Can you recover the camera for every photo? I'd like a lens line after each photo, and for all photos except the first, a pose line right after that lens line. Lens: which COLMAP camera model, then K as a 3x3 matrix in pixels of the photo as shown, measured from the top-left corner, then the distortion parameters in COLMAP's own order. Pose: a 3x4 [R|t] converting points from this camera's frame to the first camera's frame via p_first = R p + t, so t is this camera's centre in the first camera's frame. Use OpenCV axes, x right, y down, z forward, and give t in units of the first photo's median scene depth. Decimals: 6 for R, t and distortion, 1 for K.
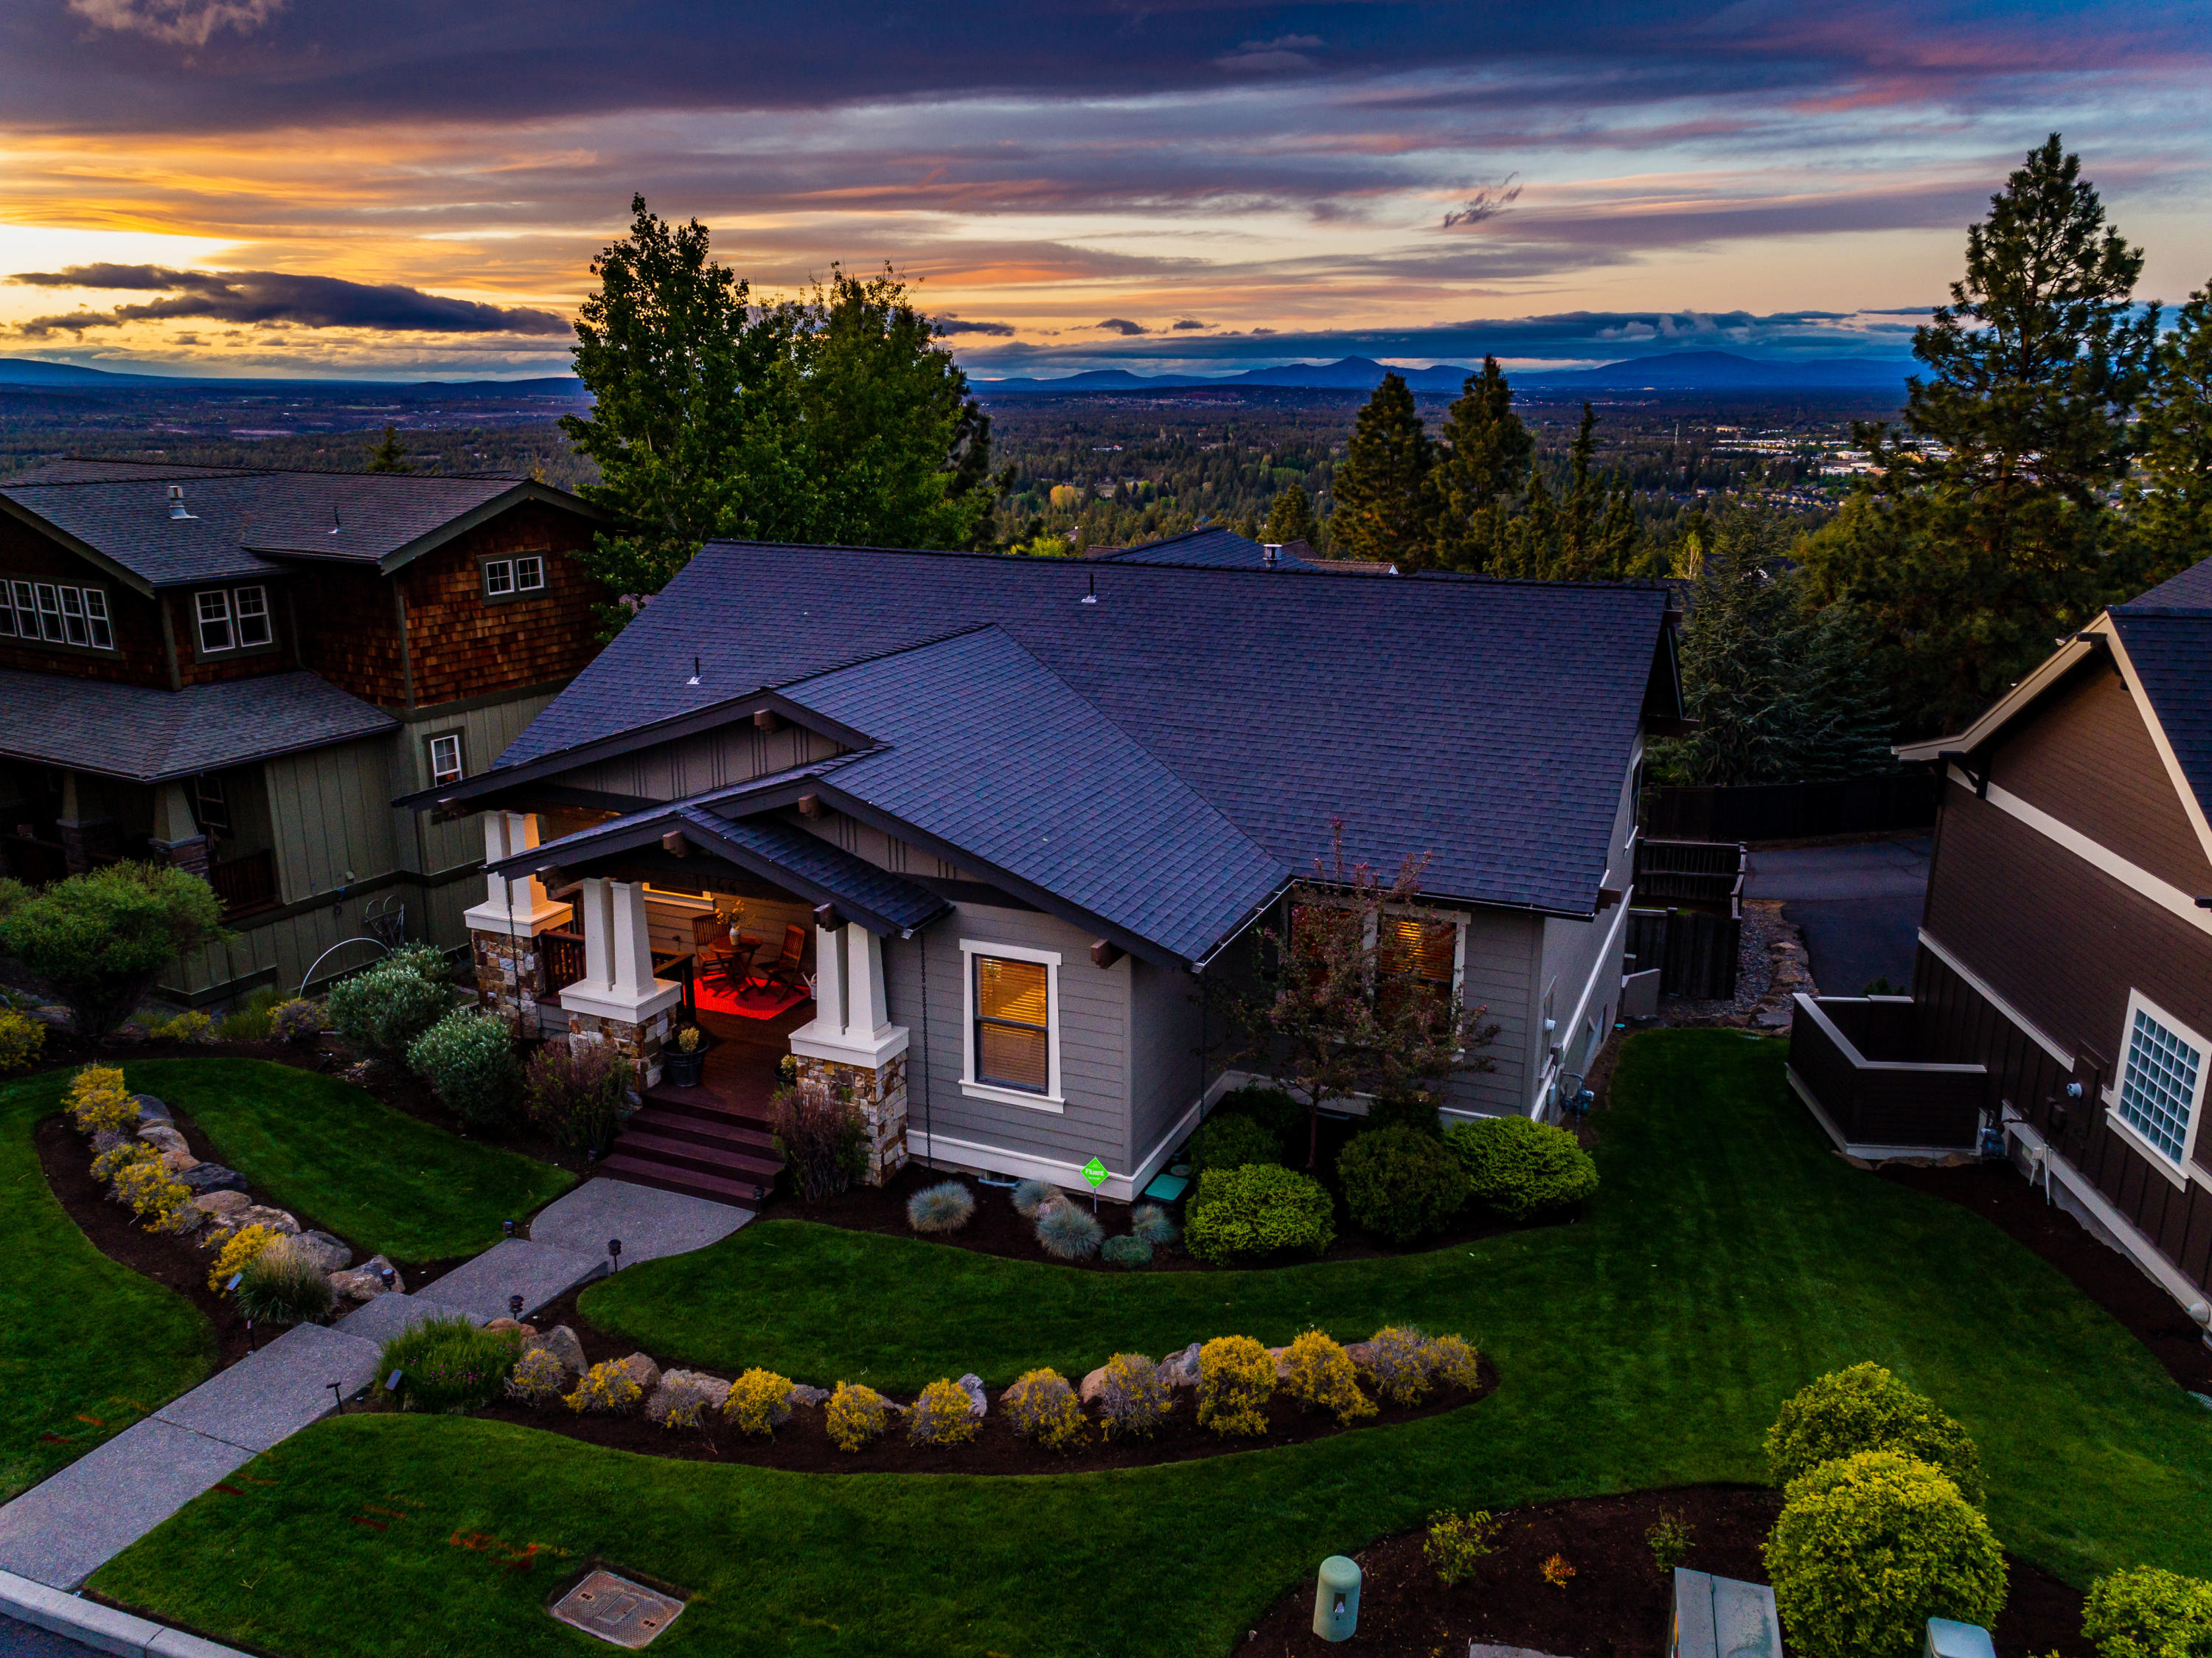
lens RADIAL K [[1650.9, 0, 1106.0], [0, 1650.9, 829.0], [0, 0, 1]] dist [0.015911, 0.008508]
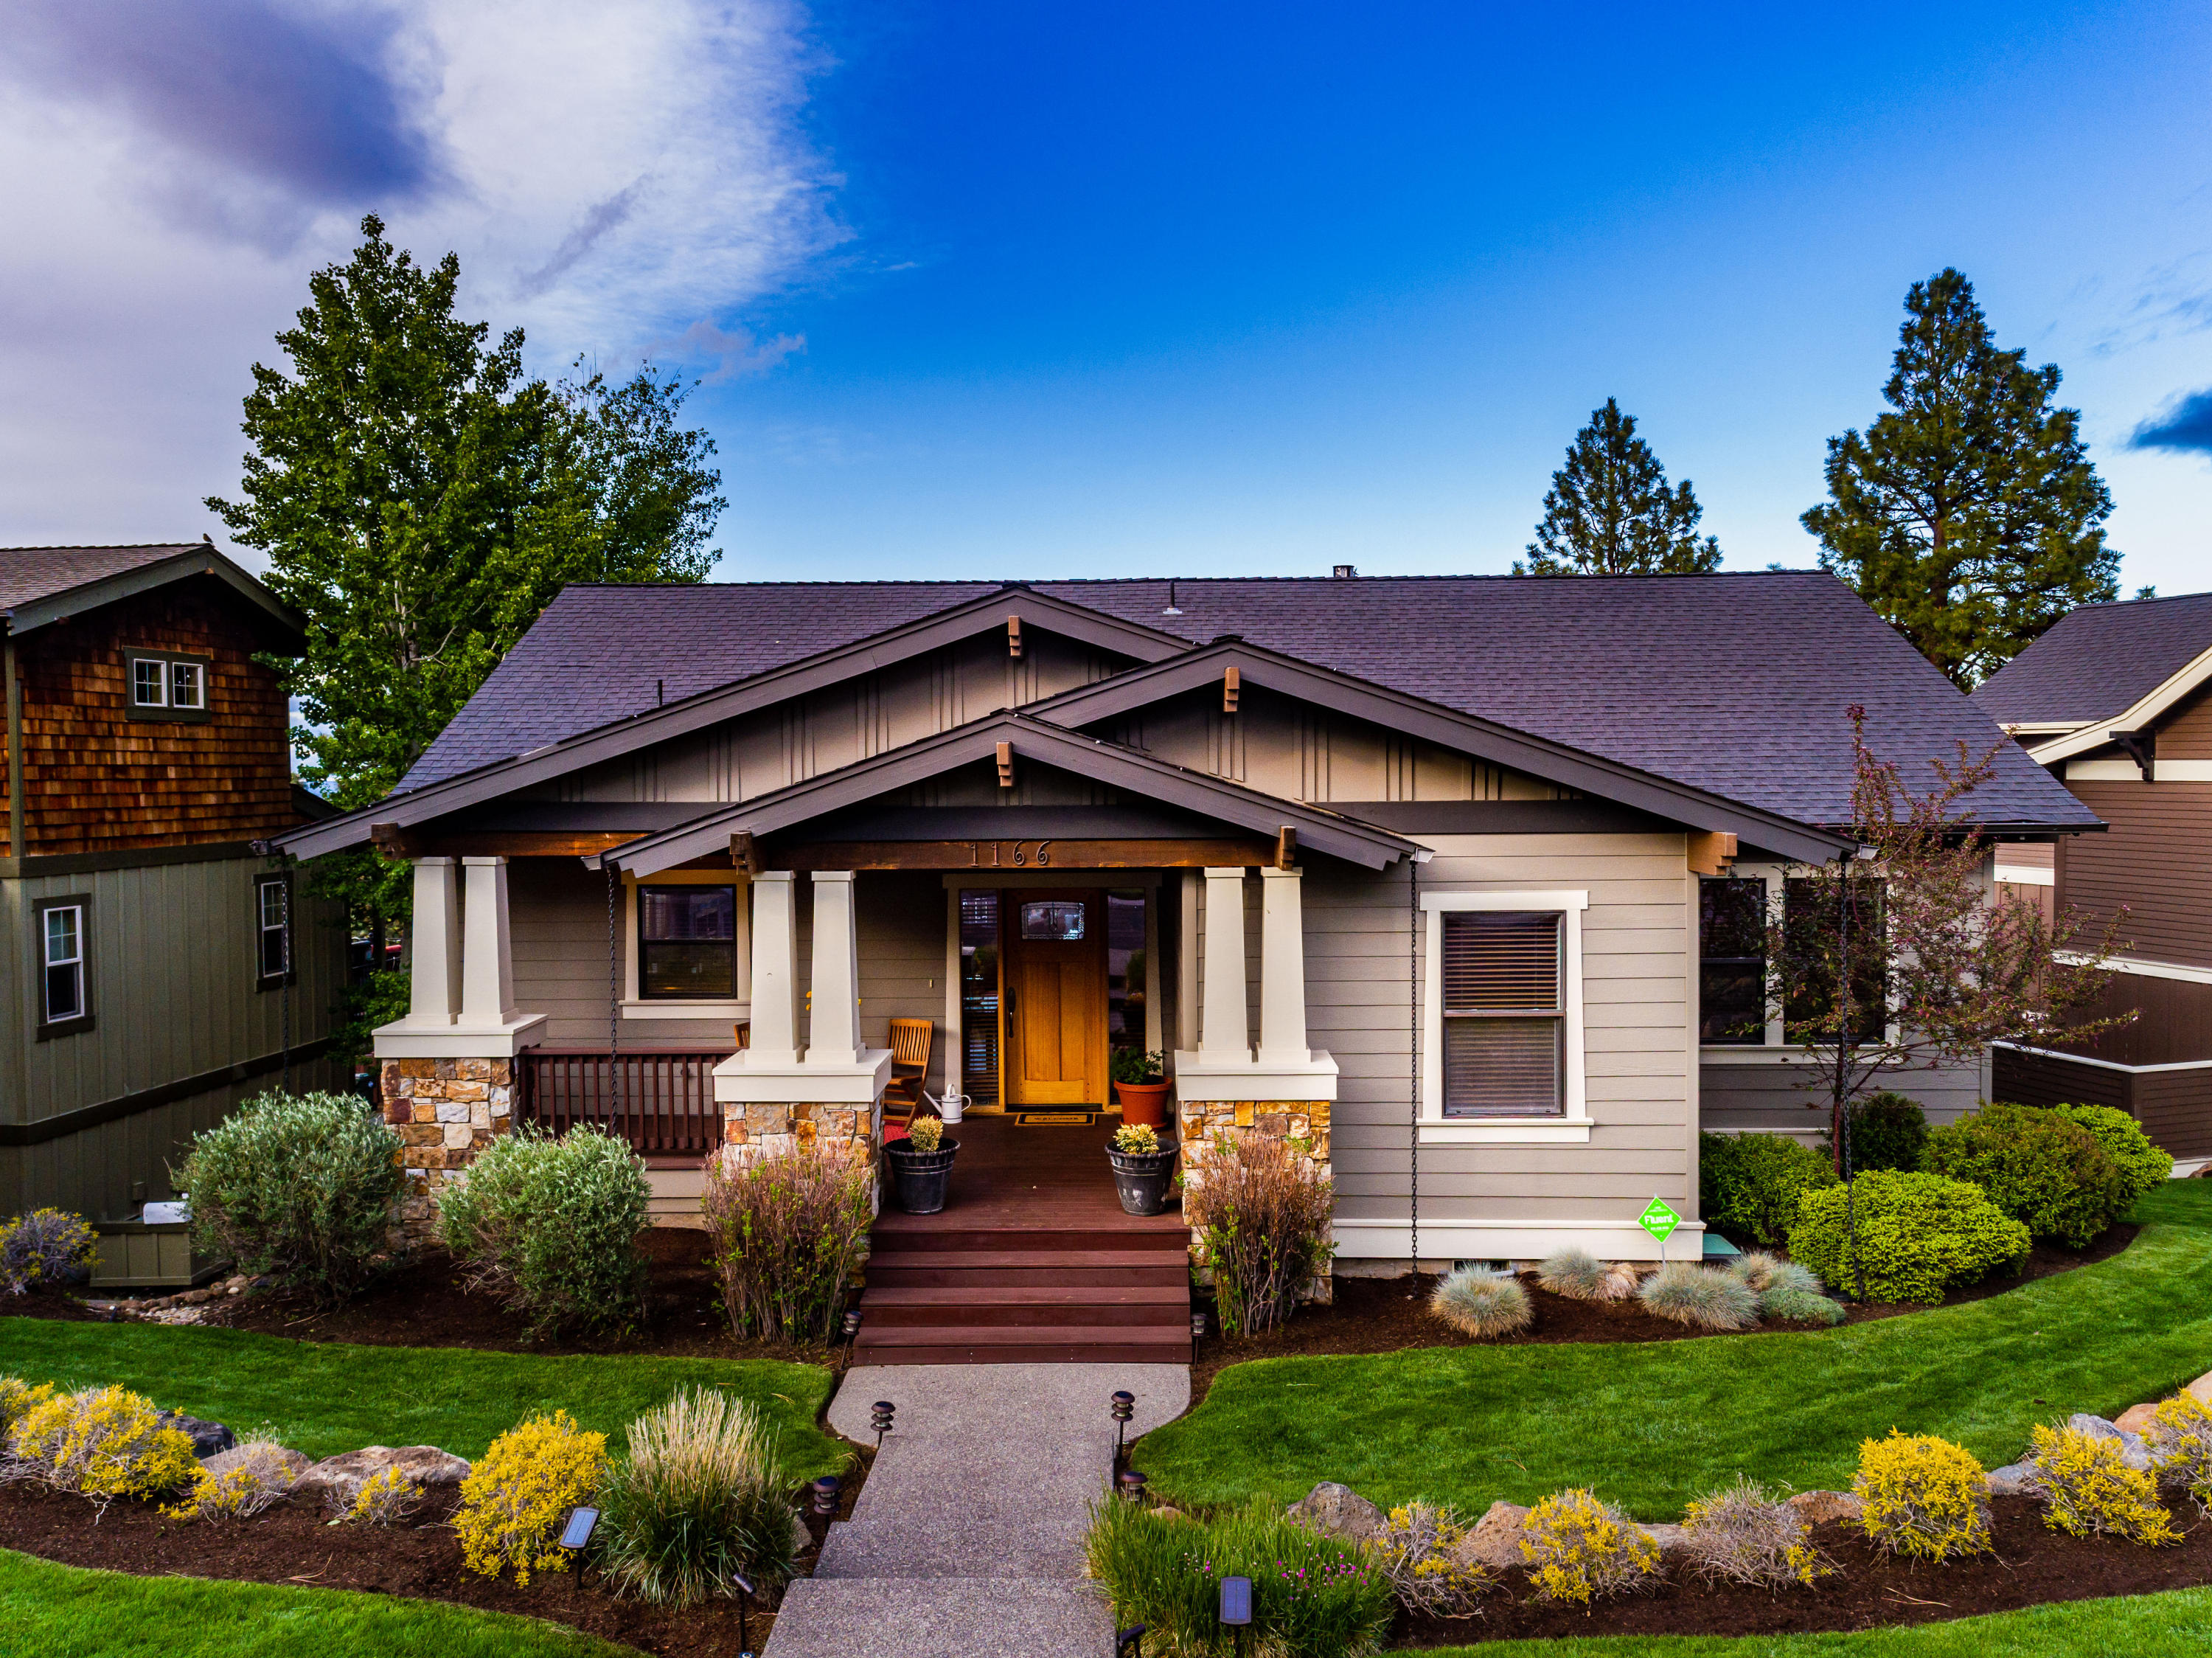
lens RADIAL K [[1650.9, 0, 1106.0], [0, 1650.9, 829.0], [0, 0, 1]] dist [0.015911, 0.008508]
pose [[0.924195, -0.023245, 0.381214, -0.450212], [0.110716, 0.971592, -0.209170, 0.163078], [-0.365522, 0.235520, 0.900513, 0.422210]]
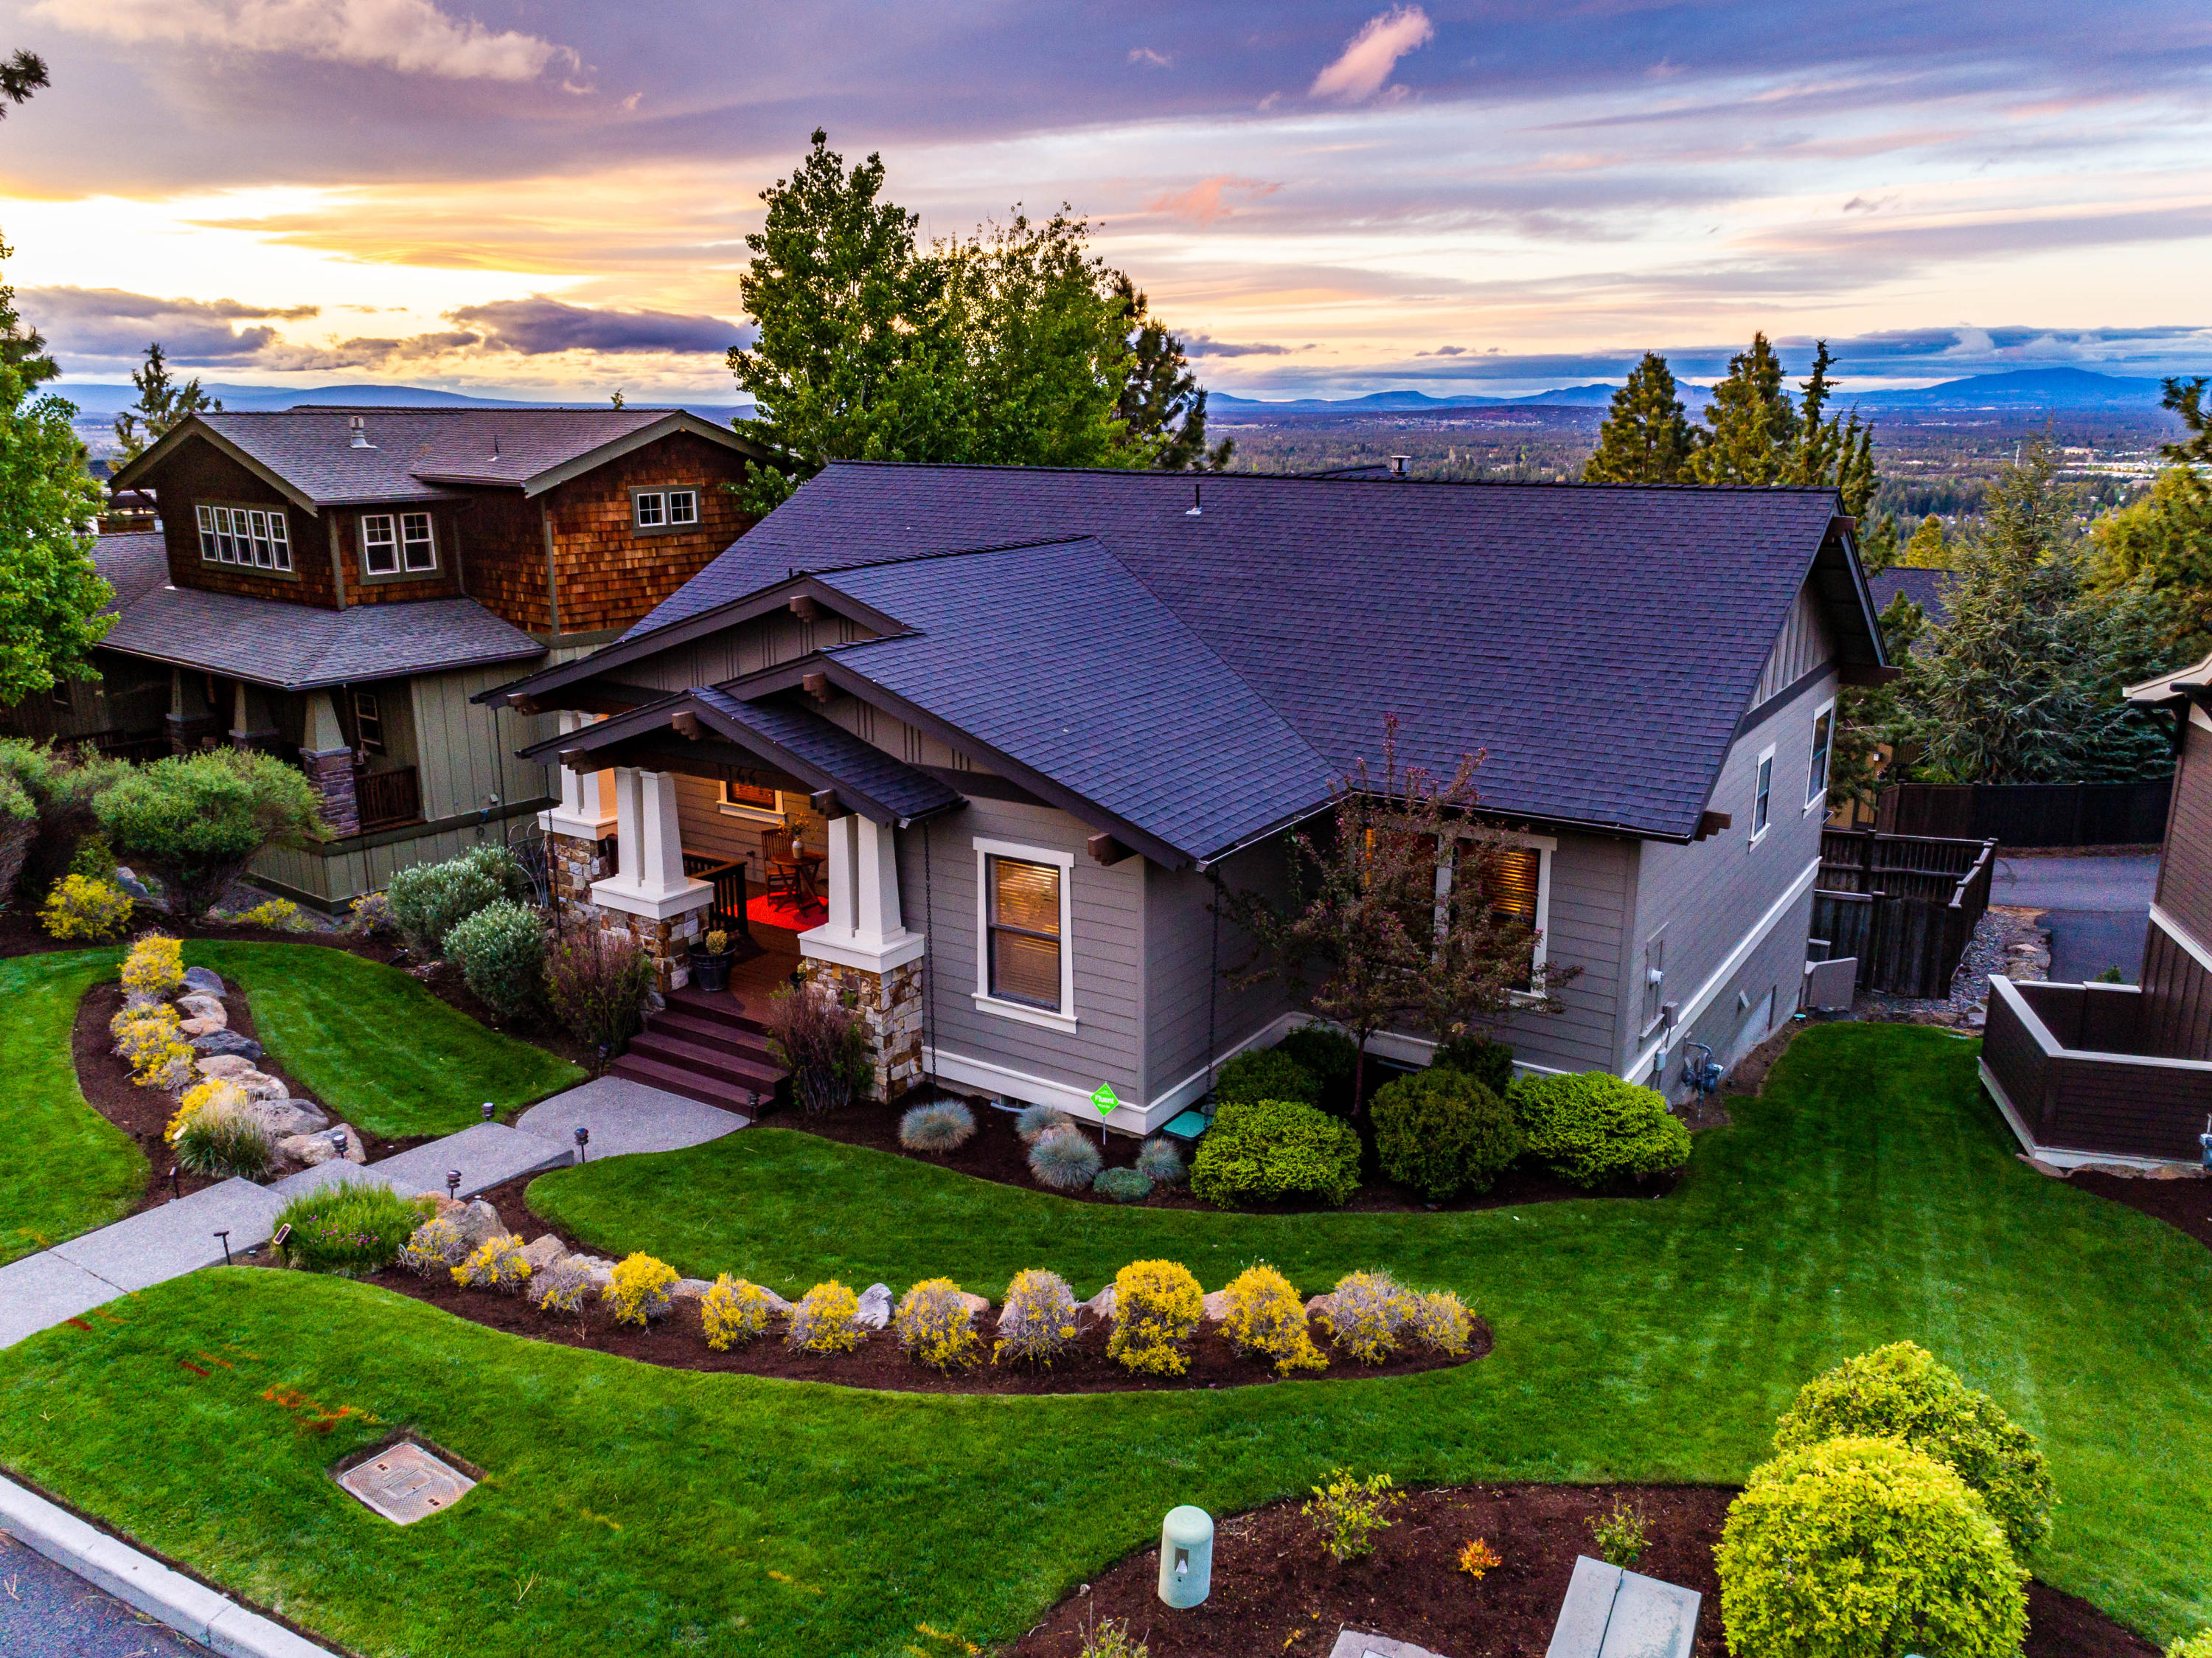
lens RADIAL K [[1650.9, 0, 1106.0], [0, 1650.9, 829.0], [0, 0, 1]] dist [0.015911, 0.008508]
pose [[0.985835, 0.041045, -0.162615, 0.129820], [-0.042983, 0.999040, -0.008418, 0.064754], [0.162114, 0.015288, 0.986654, 0.101385]]
